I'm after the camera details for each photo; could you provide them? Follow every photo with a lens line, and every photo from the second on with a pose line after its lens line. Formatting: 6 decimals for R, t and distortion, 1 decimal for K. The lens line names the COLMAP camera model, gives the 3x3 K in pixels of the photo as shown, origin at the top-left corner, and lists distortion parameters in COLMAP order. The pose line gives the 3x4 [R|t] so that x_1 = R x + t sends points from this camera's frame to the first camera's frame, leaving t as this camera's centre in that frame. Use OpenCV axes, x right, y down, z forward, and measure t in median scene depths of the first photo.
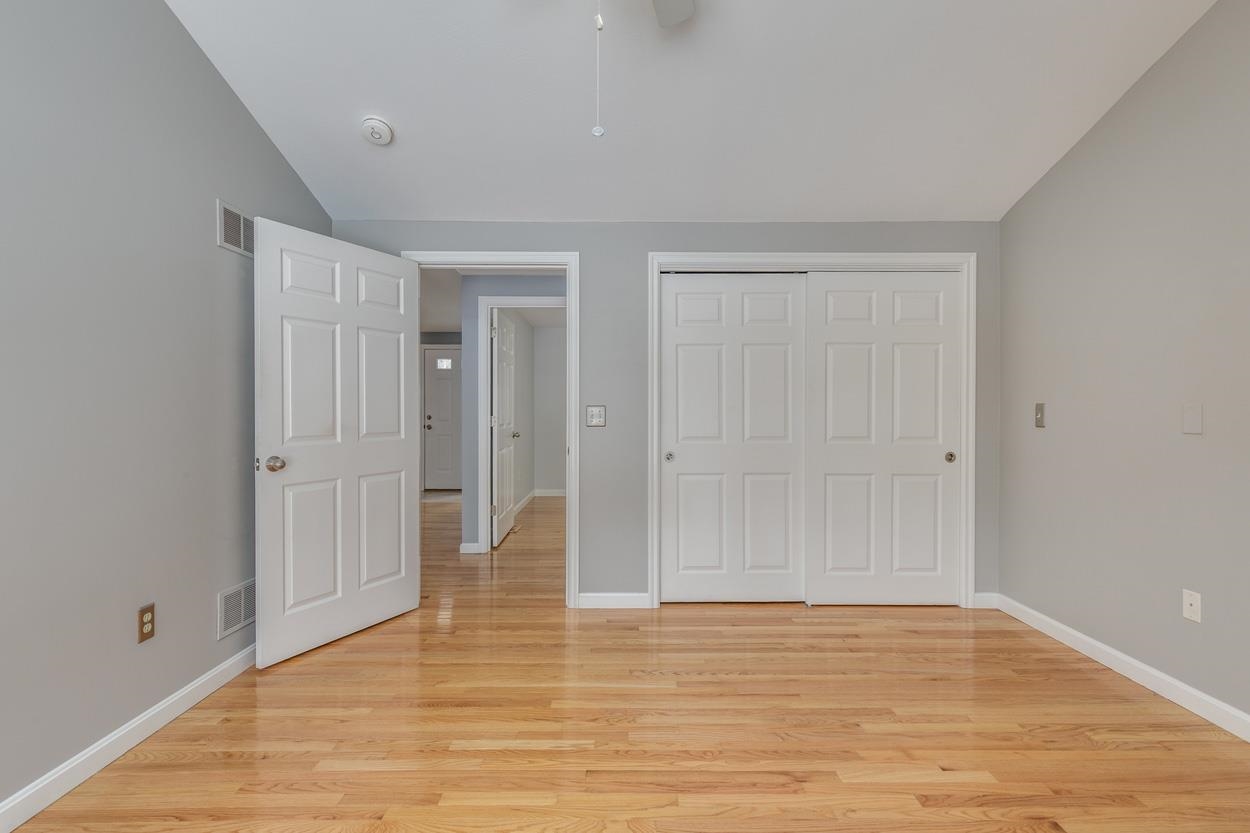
lens RADIAL K [[572.3, 0, 625.3], [0, 572.3, 409.8], [0, 0, 1]] dist [0.001589, -0.002049]
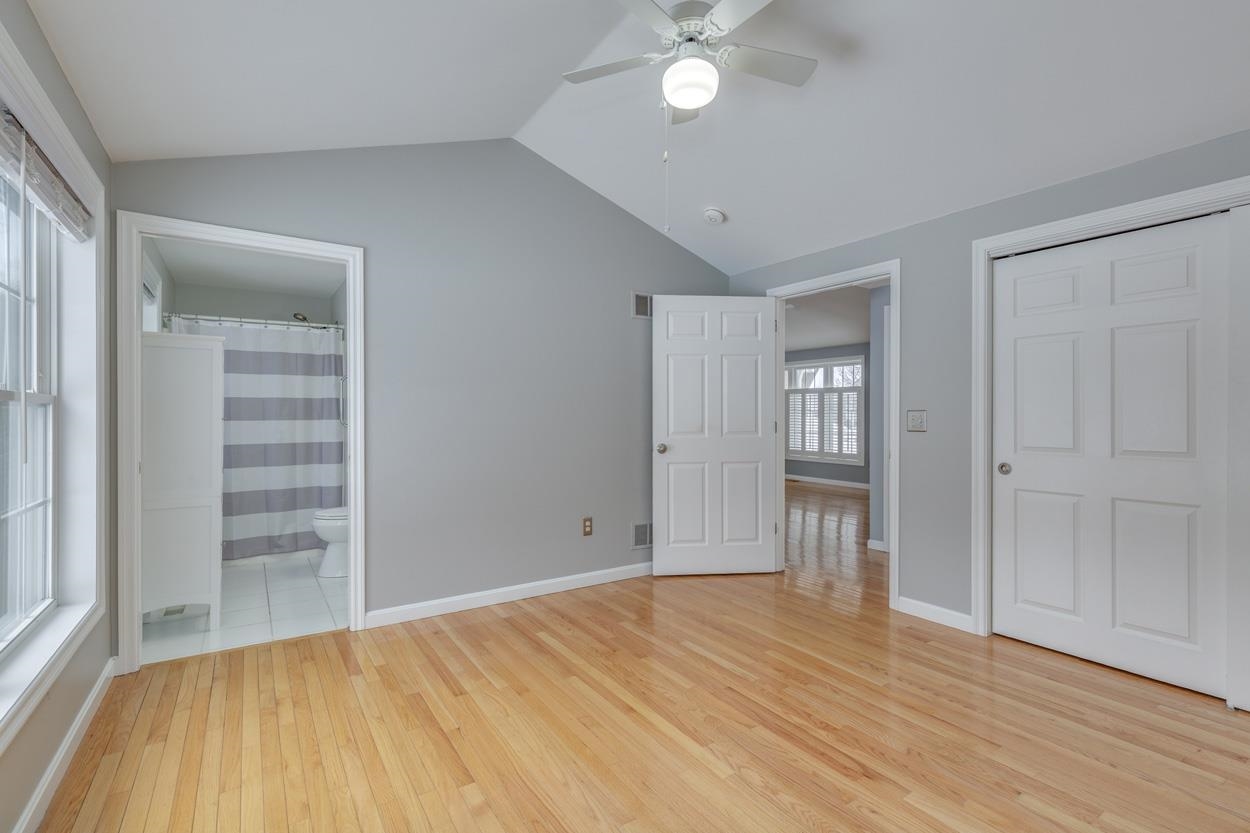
lens RADIAL K [[572.3, 0, 618.4], [0, 572.3, 406.4], [0, 0, 1]] dist [0.001589, -0.002049]
pose [[0.537338, -0.013146, -0.843265, 0.661414], [-0.001066, 0.999867, -0.016266, 0.004217], [0.843366, 0.009639, 0.537252, 0.050062]]
